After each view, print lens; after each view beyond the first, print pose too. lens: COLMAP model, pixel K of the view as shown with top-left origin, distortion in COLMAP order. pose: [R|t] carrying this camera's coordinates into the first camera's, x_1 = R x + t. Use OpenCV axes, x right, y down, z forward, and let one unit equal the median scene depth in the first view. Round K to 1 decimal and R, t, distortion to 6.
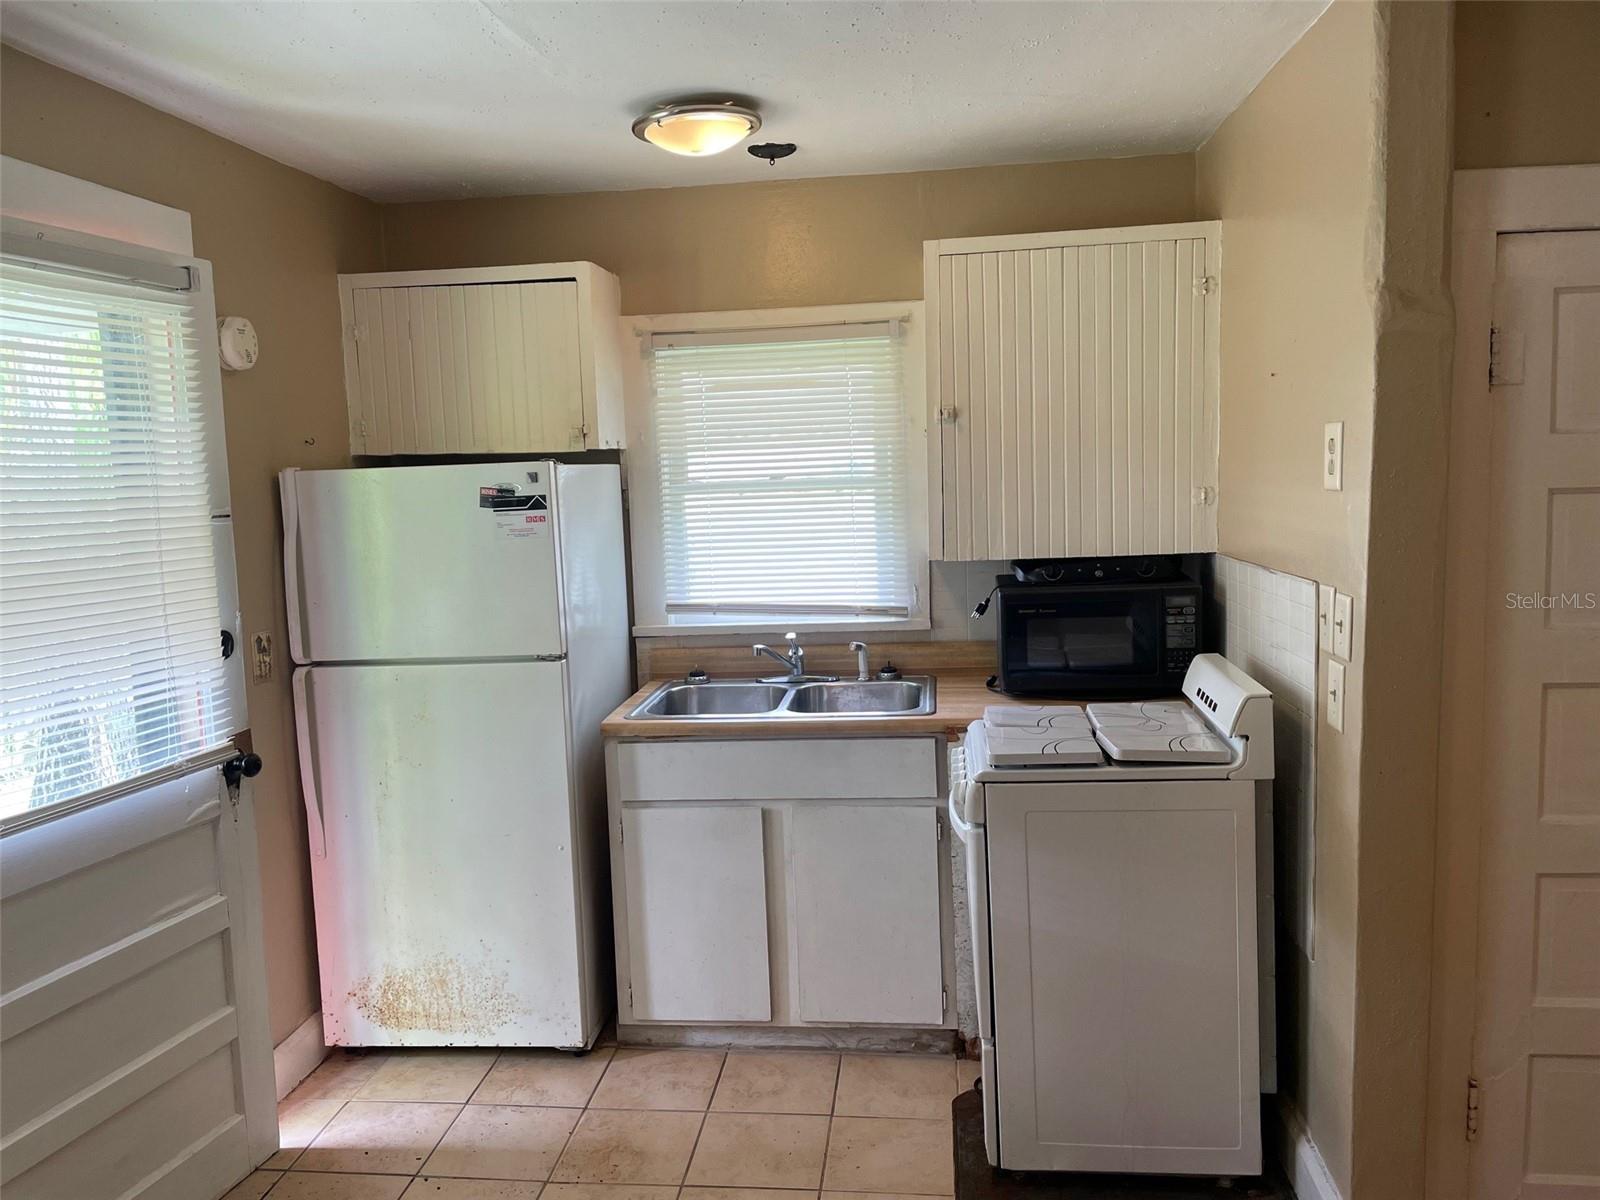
lens RADIAL K [[1213.1, 0, 800.0], [0, 1213.1, 600.0], [0, 0, 1]] dist [0.059143, -0.095659]
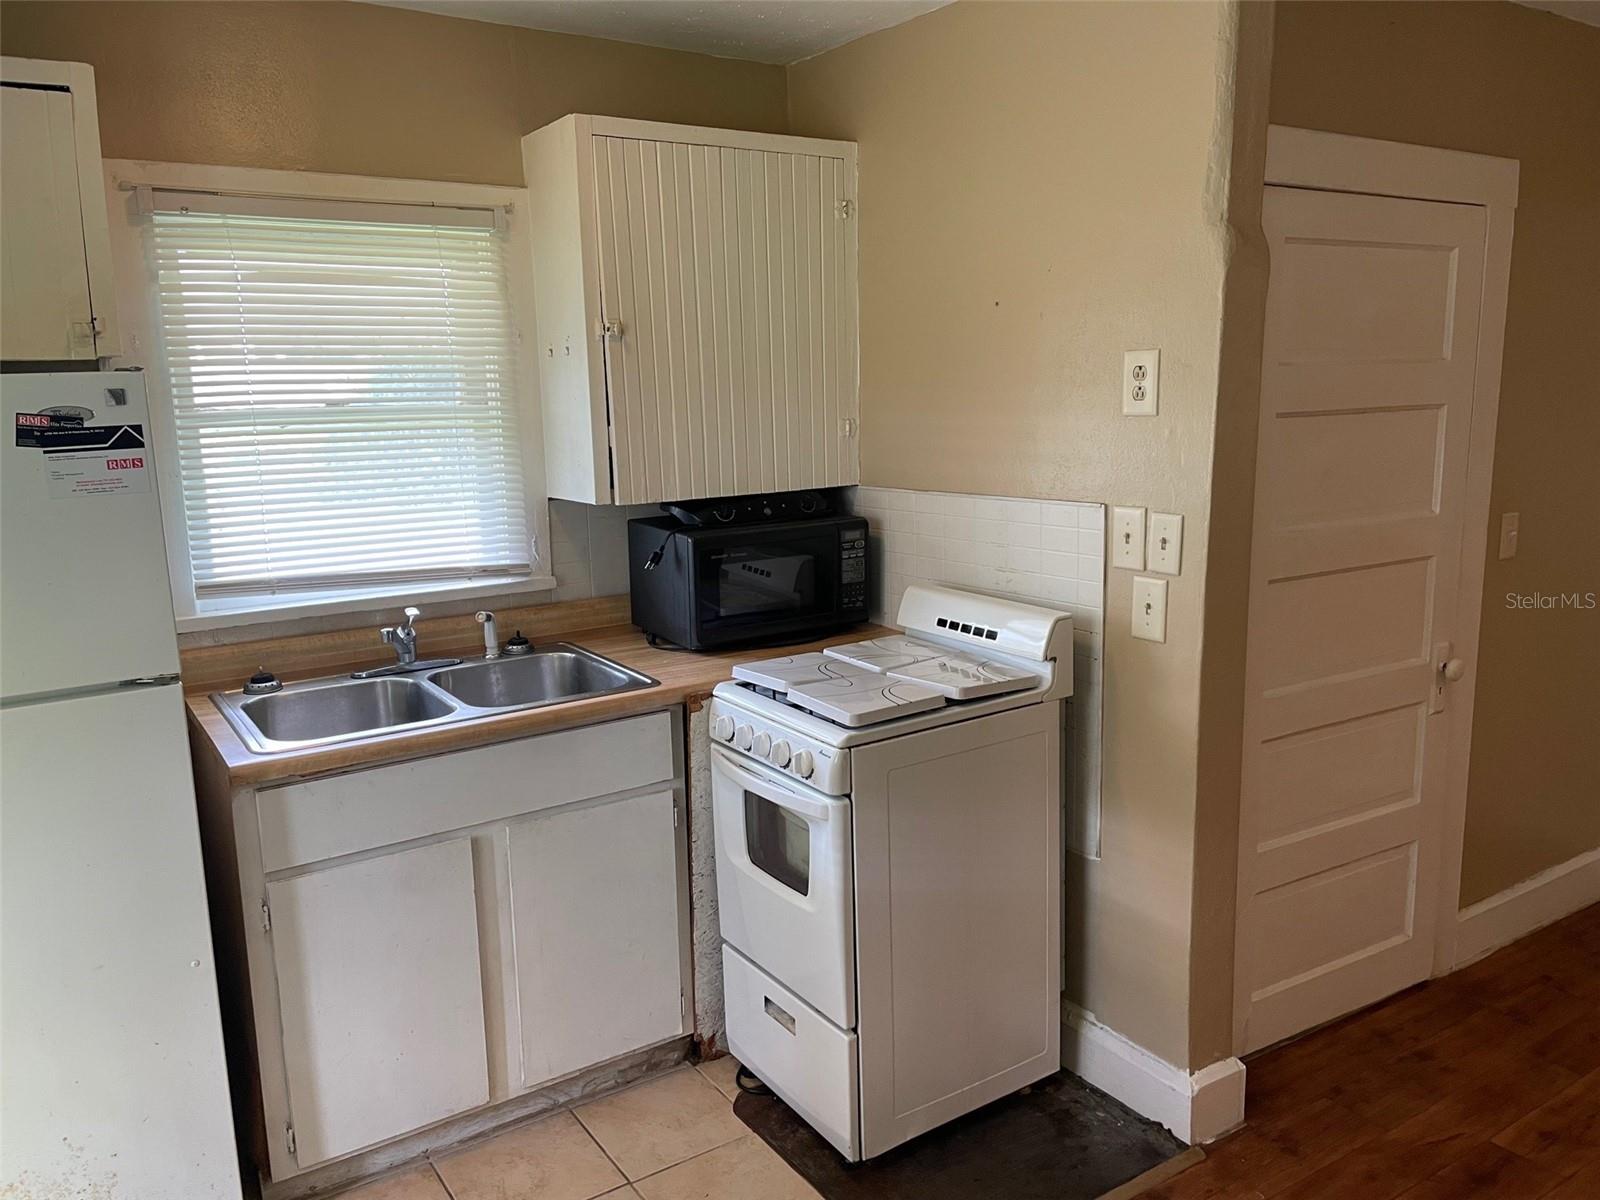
lens RADIAL K [[1197.0, 0, 818.6], [0, 1197.0, 604.6], [0, 0, 1]] dist [0.098876, -0.152217]
pose [[0.763048, -0.097310, 0.638975, -0.329352], [0.065147, 0.995146, 0.073755, -0.016198], [-0.643050, -0.014652, 0.765684, 0.272003]]
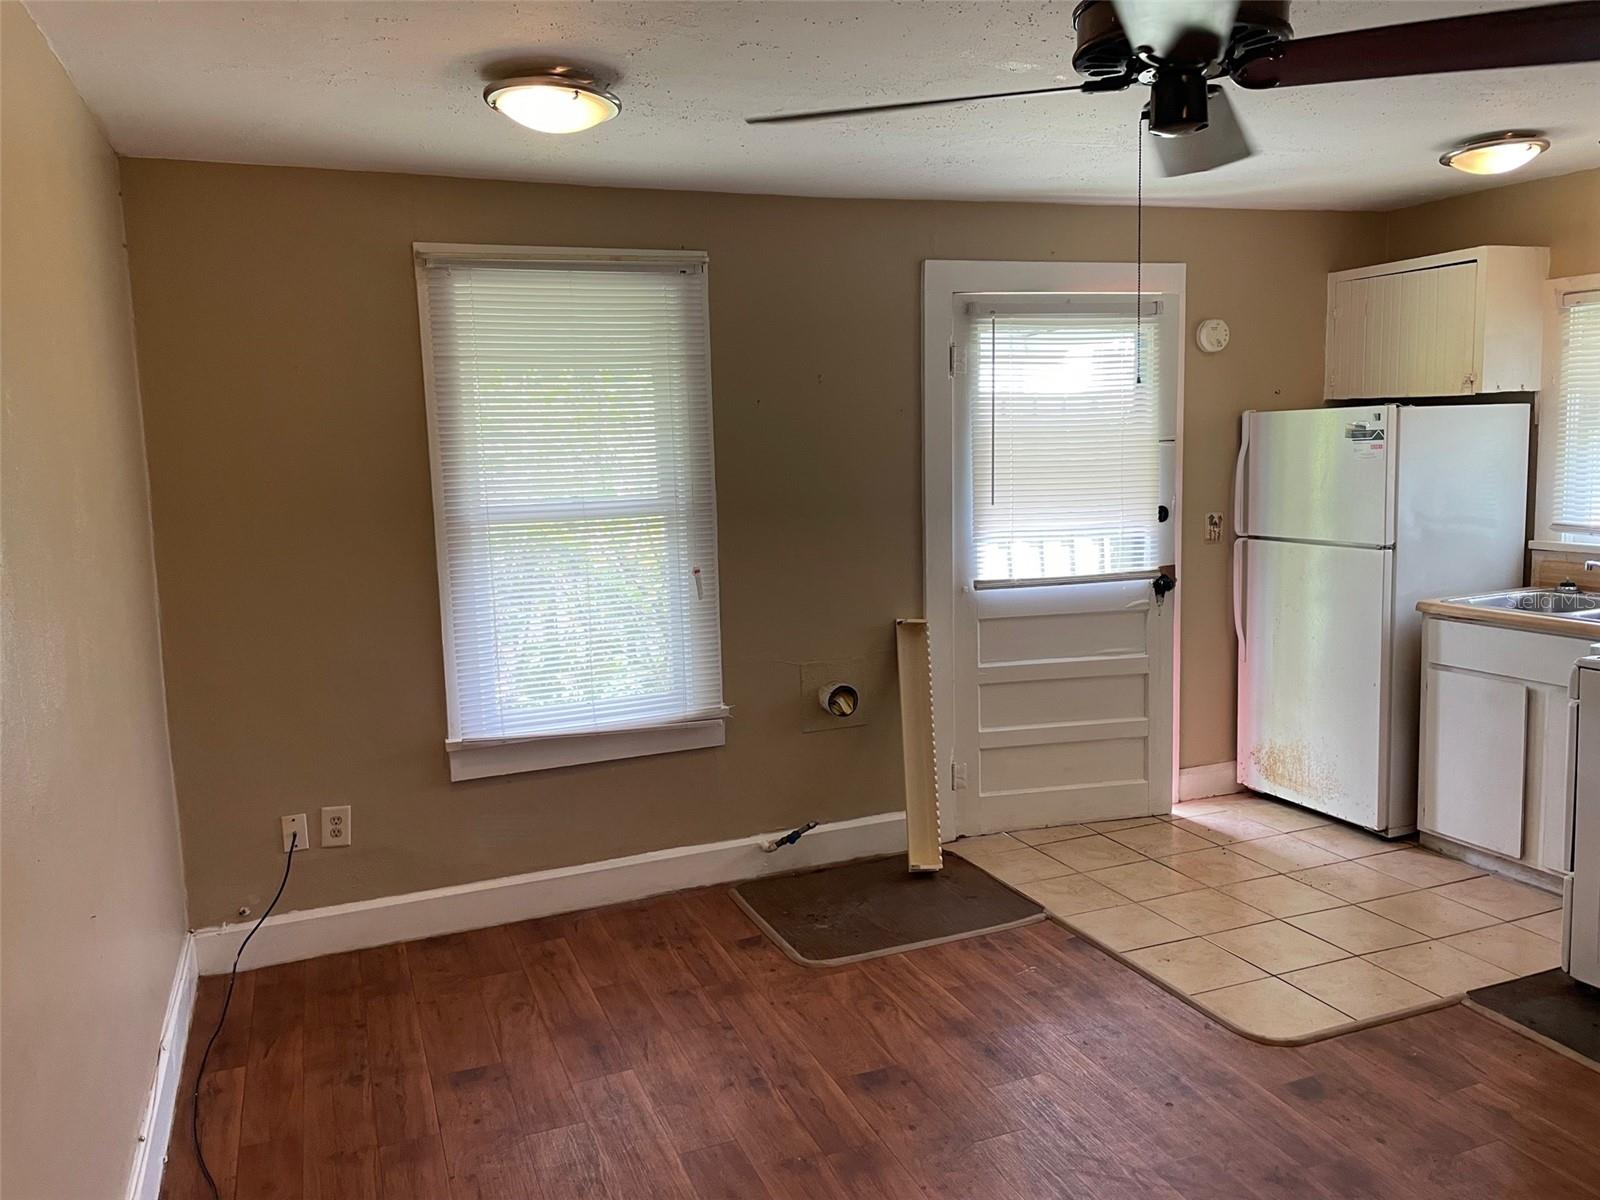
lens RADIAL K [[1213.1, 0, 800.0], [0, 1213.1, 600.0], [0, 0, 1]] dist [0.059143, -0.095659]
pose [[0.475594, 0.135439, -0.869176, 0.673646], [-0.081792, 0.990604, 0.109605, 0.007906], [0.875854, 0.018964, 0.482203, -0.246306]]
